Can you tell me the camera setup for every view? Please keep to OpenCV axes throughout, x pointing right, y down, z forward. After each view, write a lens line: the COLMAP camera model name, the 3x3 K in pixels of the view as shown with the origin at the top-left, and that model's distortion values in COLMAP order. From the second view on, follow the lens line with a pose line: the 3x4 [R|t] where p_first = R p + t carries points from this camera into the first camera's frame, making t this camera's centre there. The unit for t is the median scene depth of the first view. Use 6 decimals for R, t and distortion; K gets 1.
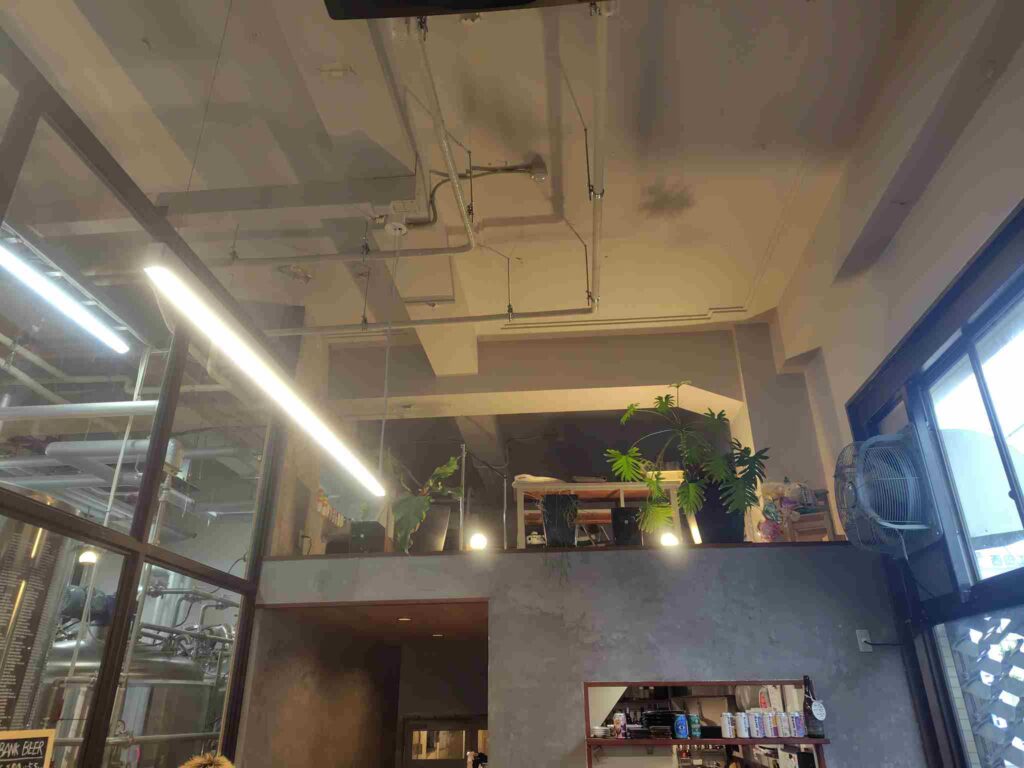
lens RADIAL K [[688.0, 0, 504.8], [0, 688.0, 375.9], [0, 0, 1]] dist [0.017373, -0.023743]
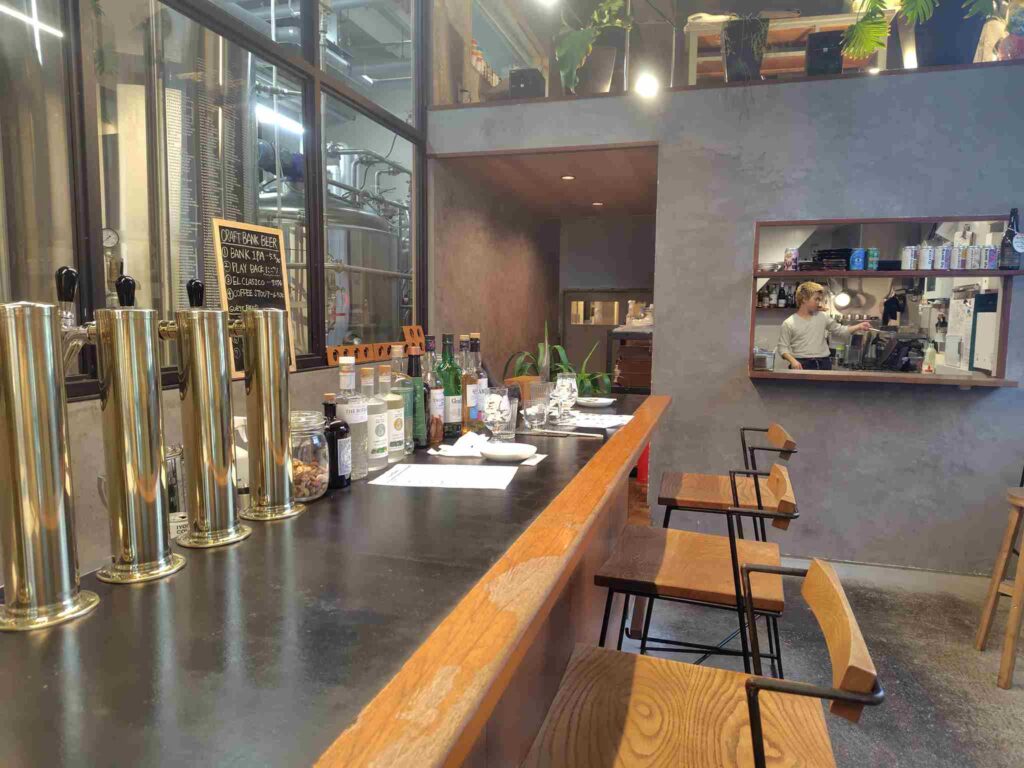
lens RADIAL K [[688.0, 0, 496.1], [0, 688.0, 385.7], [0, 0, 1]] dist [0.017373, -0.023743]
pose [[0.977110, 0.033878, -0.210019, -0.032489], [0.081659, 0.851878, 0.517334, 0.101061], [0.196437, -0.522643, 0.829613, -0.011690]]
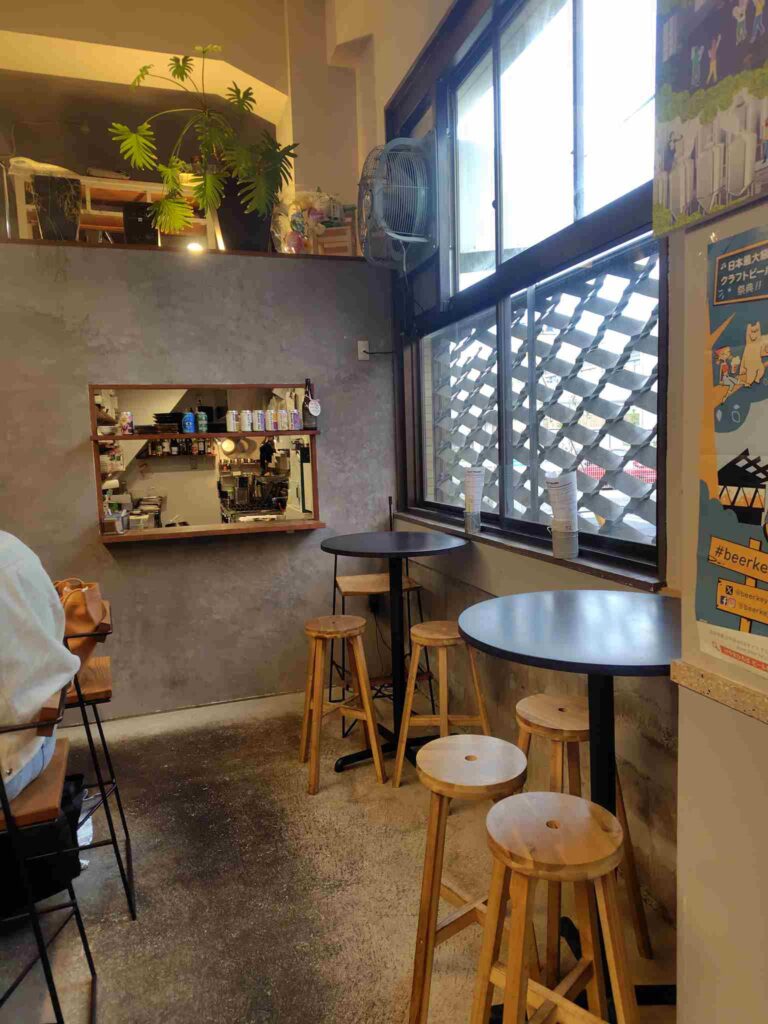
lens RADIAL K [[688.0, 0, 384.5], [0, 688.0, 511.2], [0, 0, 1]] dist [0.017373, -0.023743]
pose [[0.915085, -0.067890, 0.397506, 0.094793], [-0.145788, 0.863361, 0.483066, 0.067577], [-0.375987, -0.499998, 0.780151, 0.001102]]
